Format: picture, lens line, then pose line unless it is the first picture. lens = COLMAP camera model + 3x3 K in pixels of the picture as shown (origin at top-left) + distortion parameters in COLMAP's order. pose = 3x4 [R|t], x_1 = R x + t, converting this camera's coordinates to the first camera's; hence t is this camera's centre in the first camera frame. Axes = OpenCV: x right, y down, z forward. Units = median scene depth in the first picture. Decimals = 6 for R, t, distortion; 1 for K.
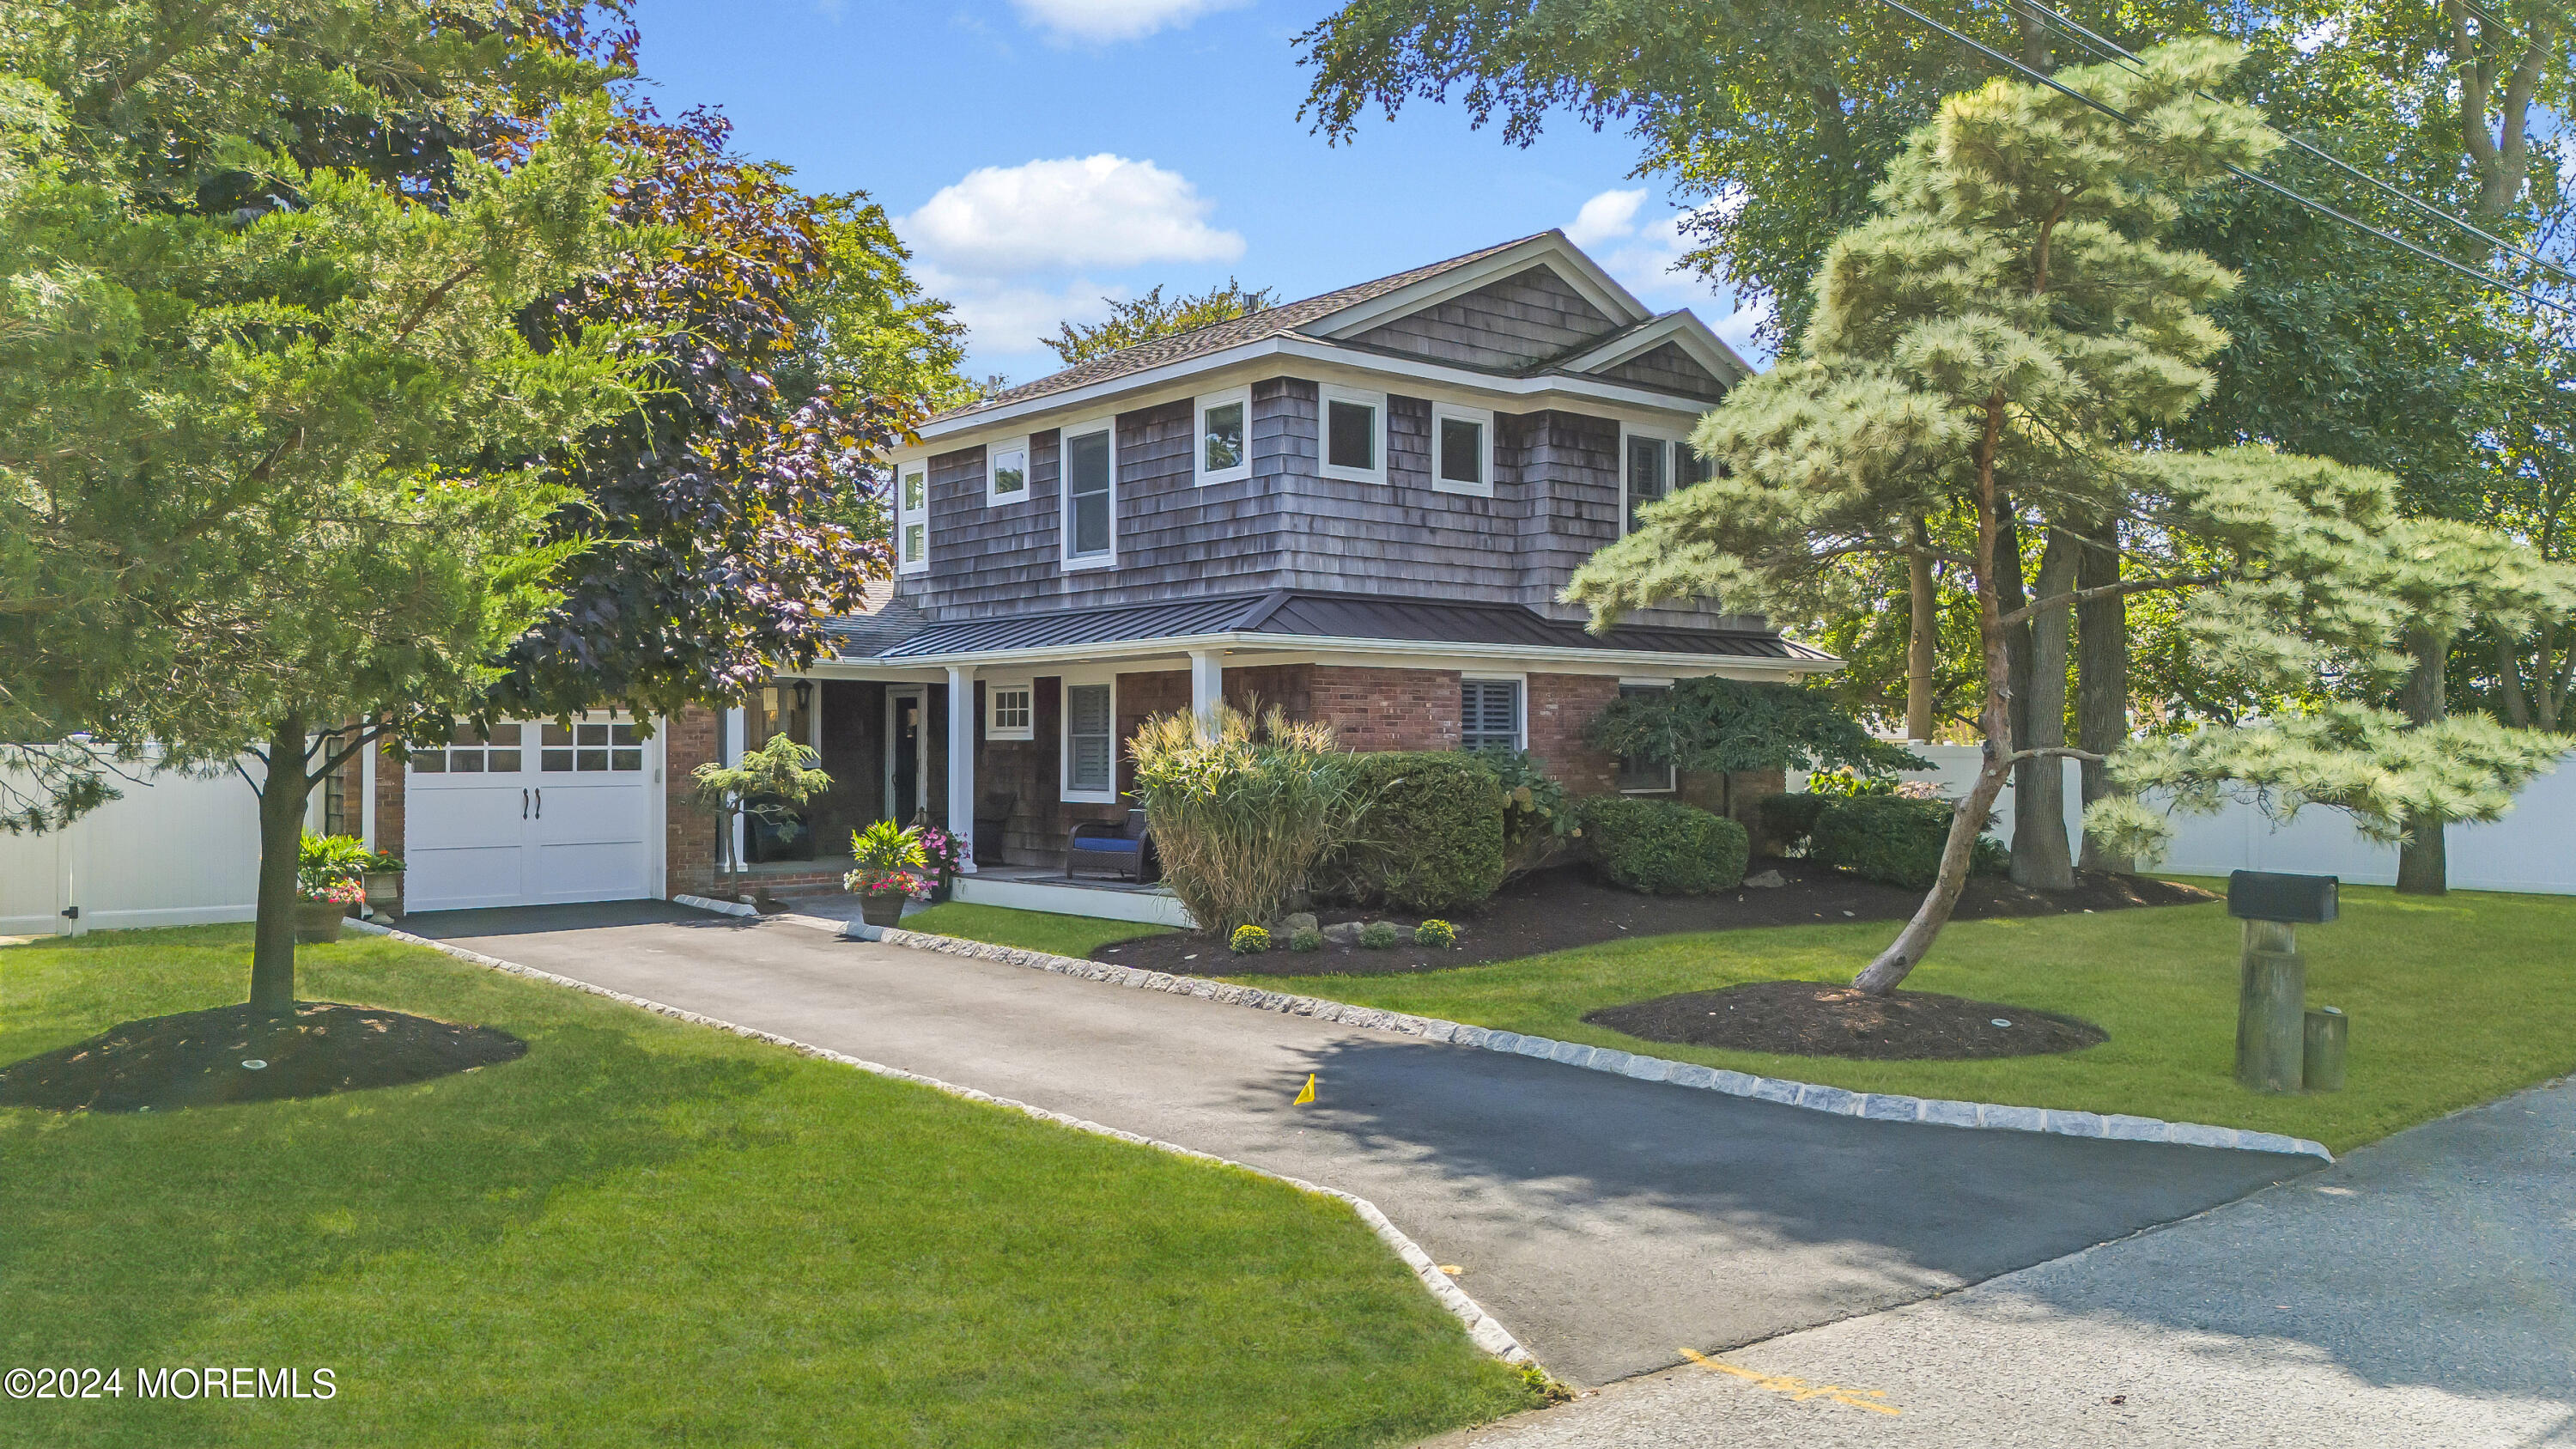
lens RADIAL K [[1876.6, 0, 1362.9], [0, 1876.6, 726.9], [0, 0, 1]] dist [0.120169, -0.140898]
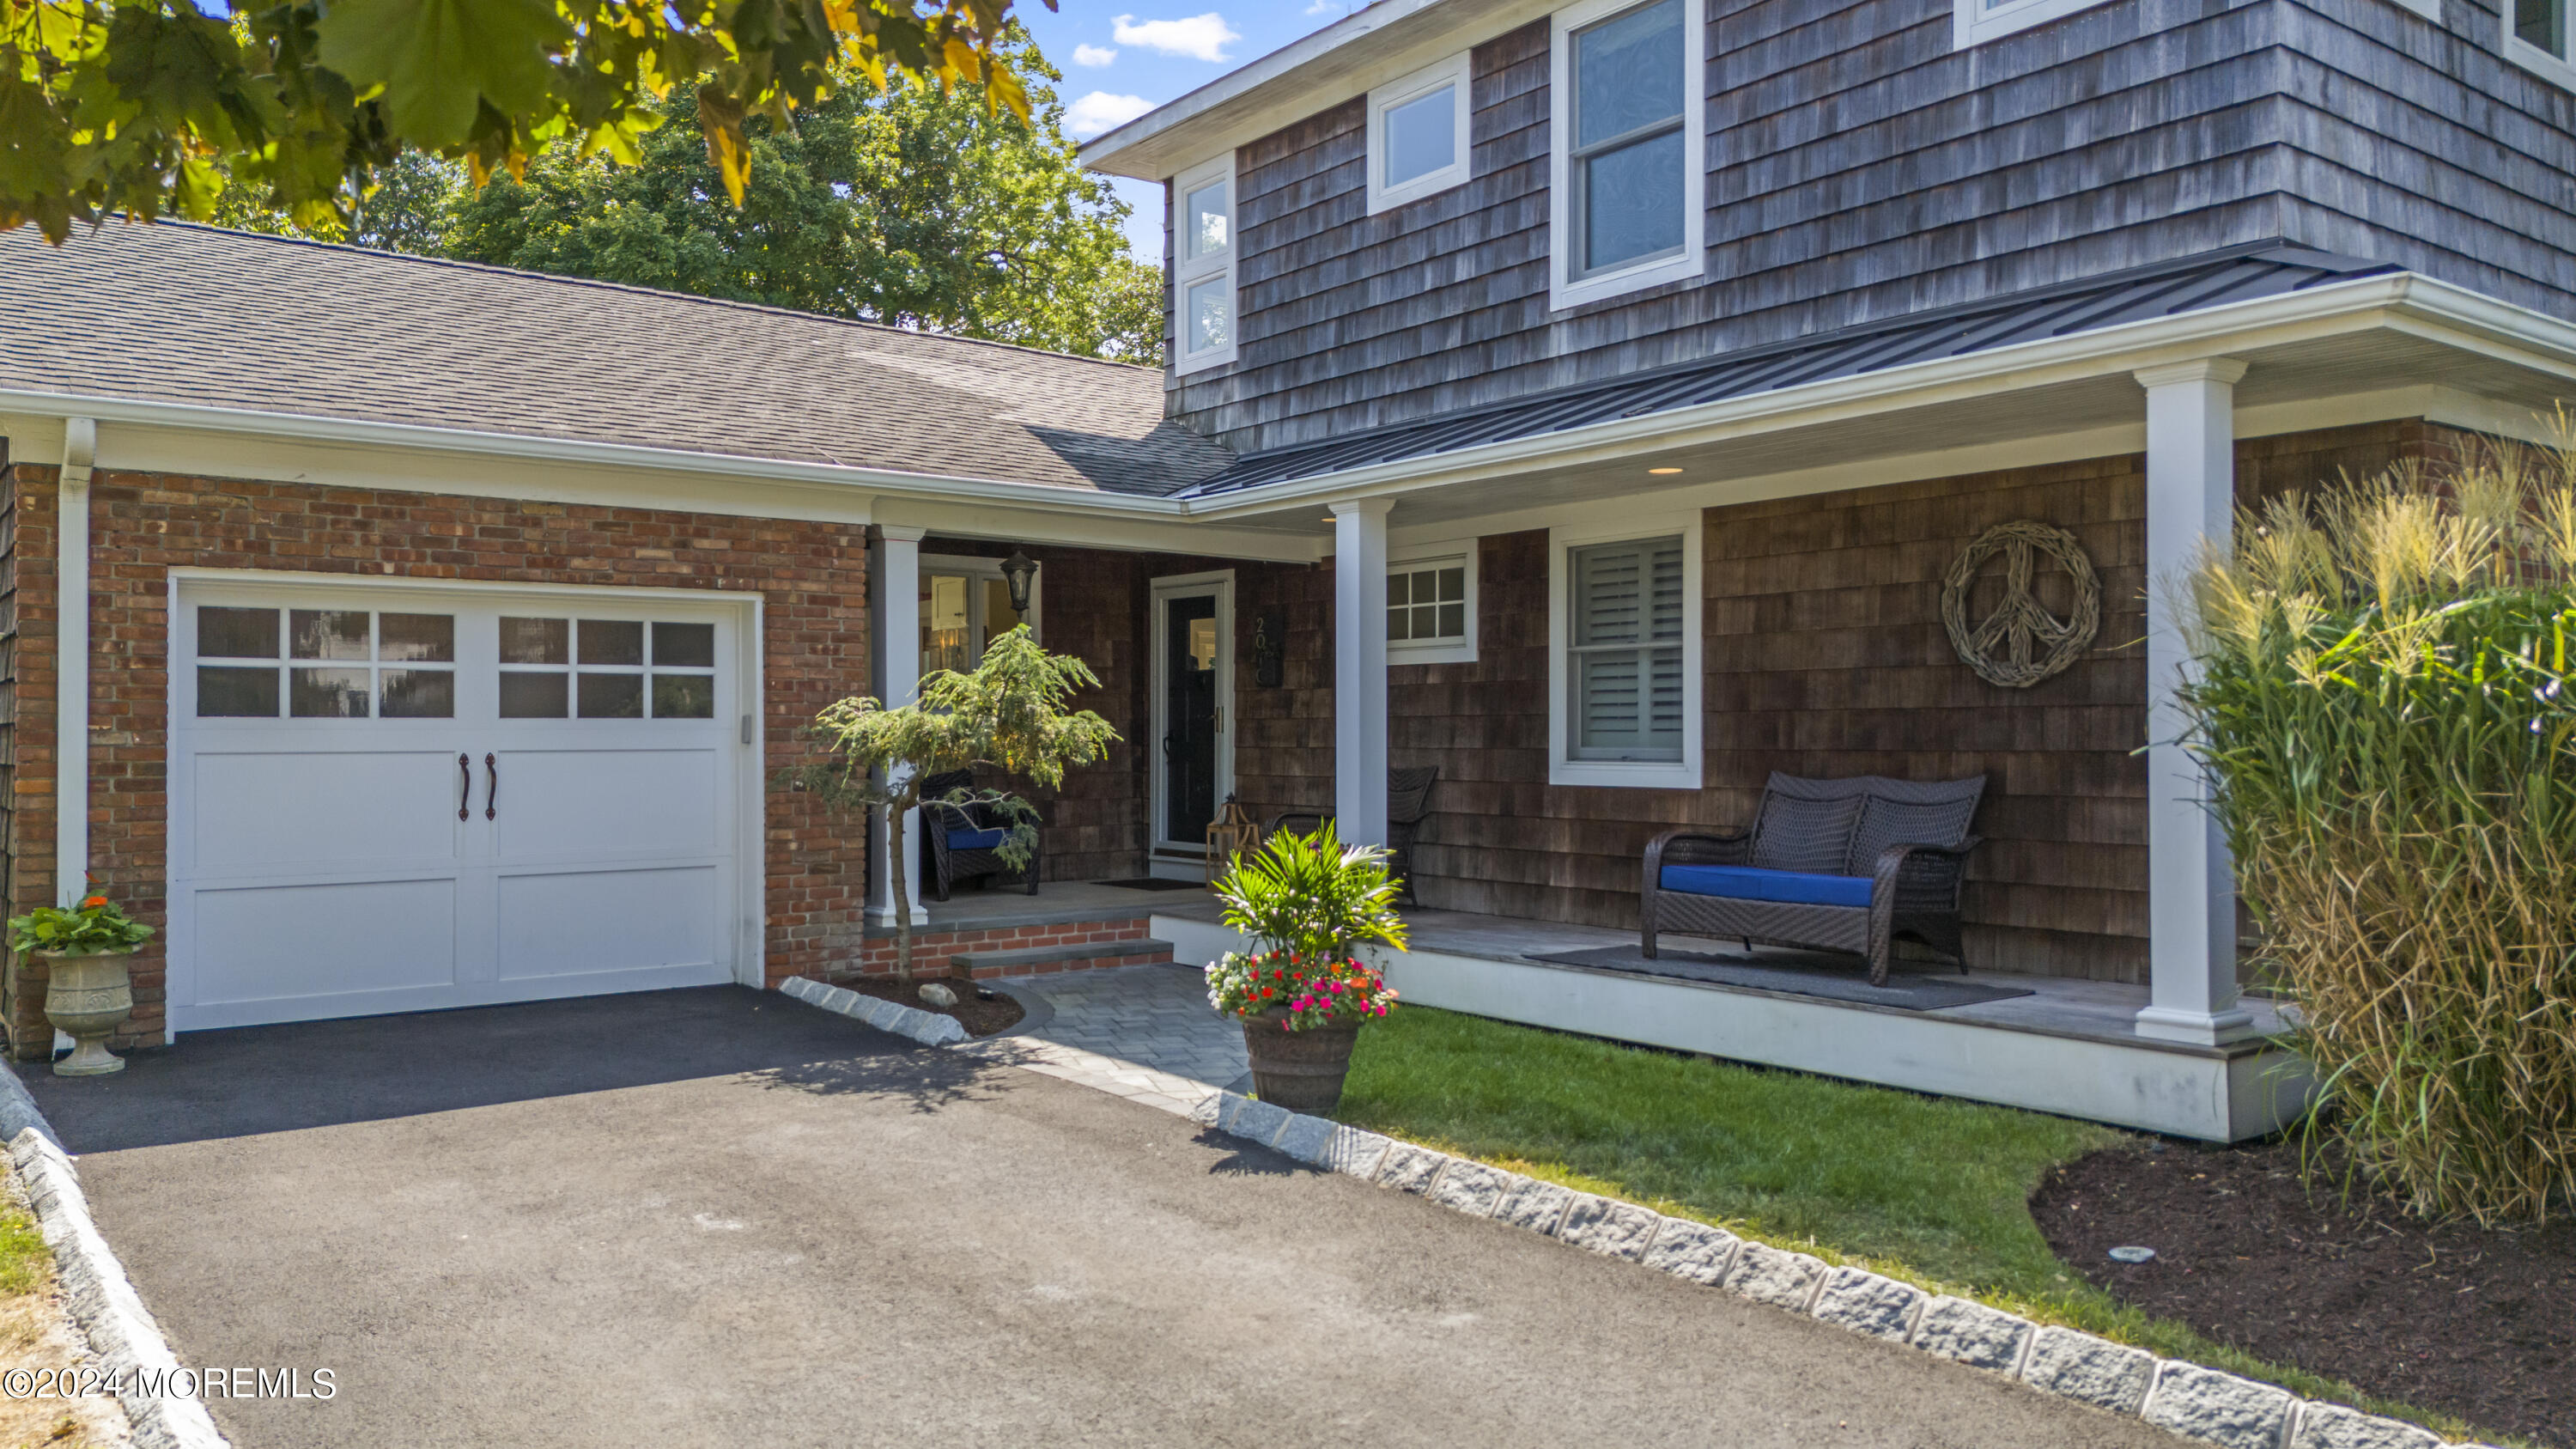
lens RADIAL K [[1876.6, 0, 1362.9], [0, 1876.6, 726.9], [0, 0, 1]] dist [0.120169, -0.140898]
pose [[0.998696, -0.000601, -0.051045, -0.215967], [0.000864, 0.999986, 0.005136, 0.025885], [0.051042, -0.005174, 0.998683, 0.599572]]
